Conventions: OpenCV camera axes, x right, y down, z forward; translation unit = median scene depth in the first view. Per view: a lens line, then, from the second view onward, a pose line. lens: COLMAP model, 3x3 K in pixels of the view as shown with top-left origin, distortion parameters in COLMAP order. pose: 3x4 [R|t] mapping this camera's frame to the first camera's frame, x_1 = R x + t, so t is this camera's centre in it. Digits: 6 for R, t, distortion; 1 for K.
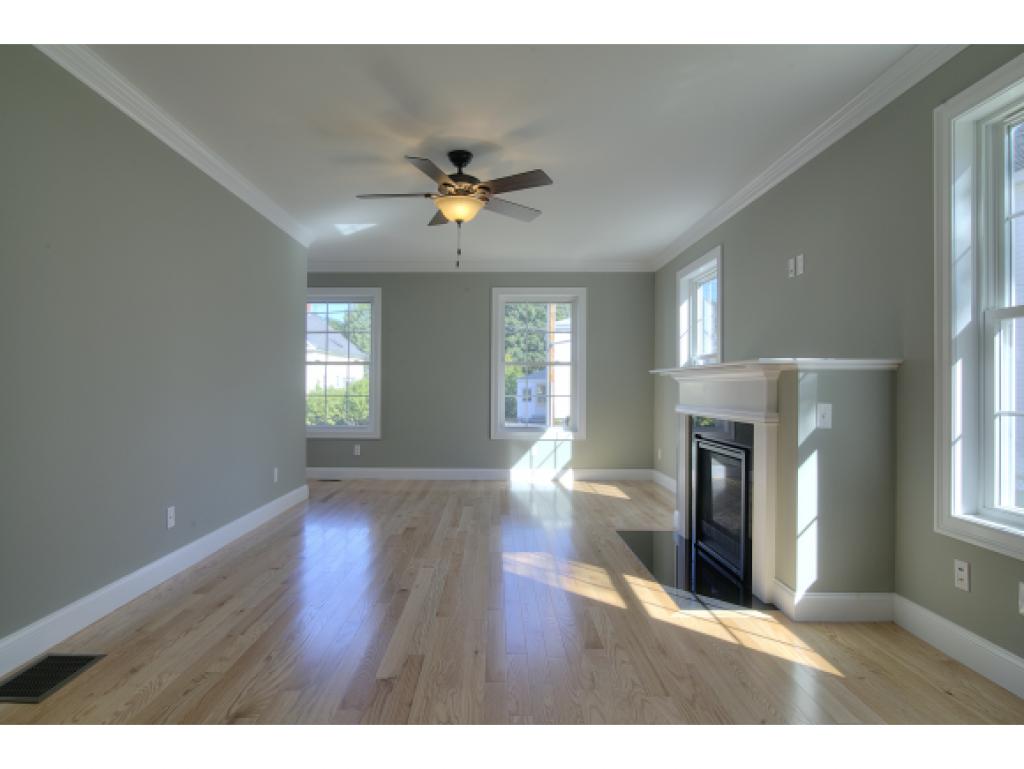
lens RADIAL K [[556.4, 0, 514.0], [0, 556.4, 378.1], [0, 0, 1]] dist [-0.019971, 0.004676]
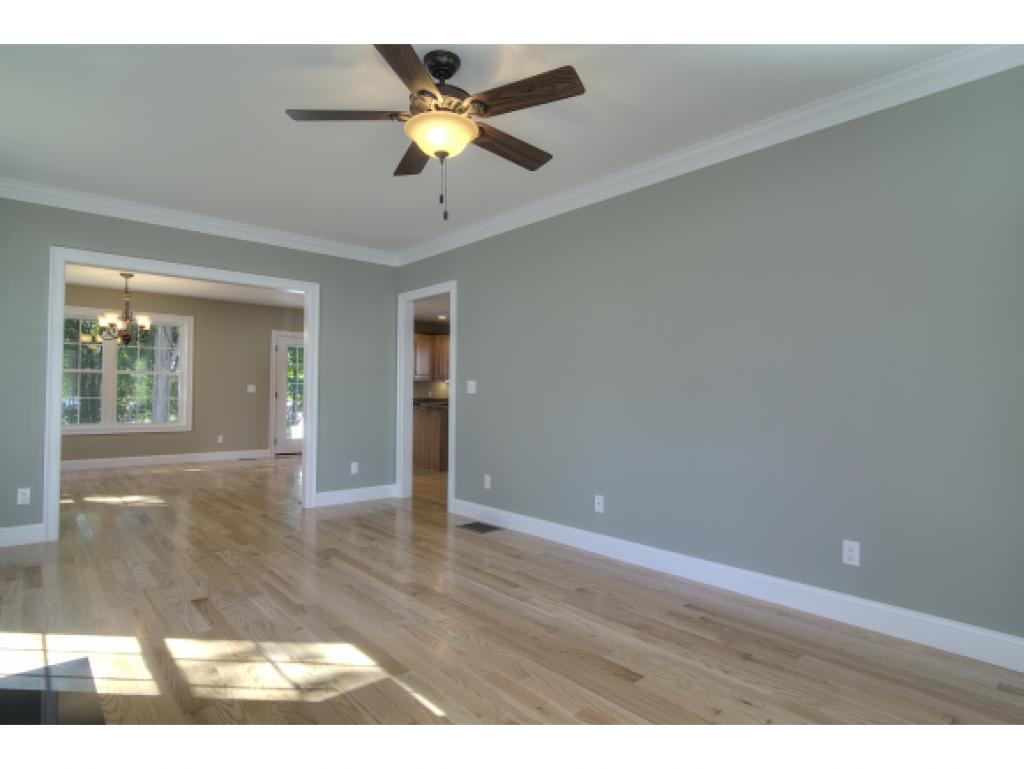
lens RADIAL K [[556.4, 0, 509.7], [0, 556.4, 386.0], [0, 0, 1]] dist [-0.019971, 0.004676]
pose [[-0.773142, -0.019825, -0.633923, 0.315812], [-0.004172, 0.999649, -0.026173, 0.027351], [0.634219, -0.017591, -0.772953, 1.894906]]
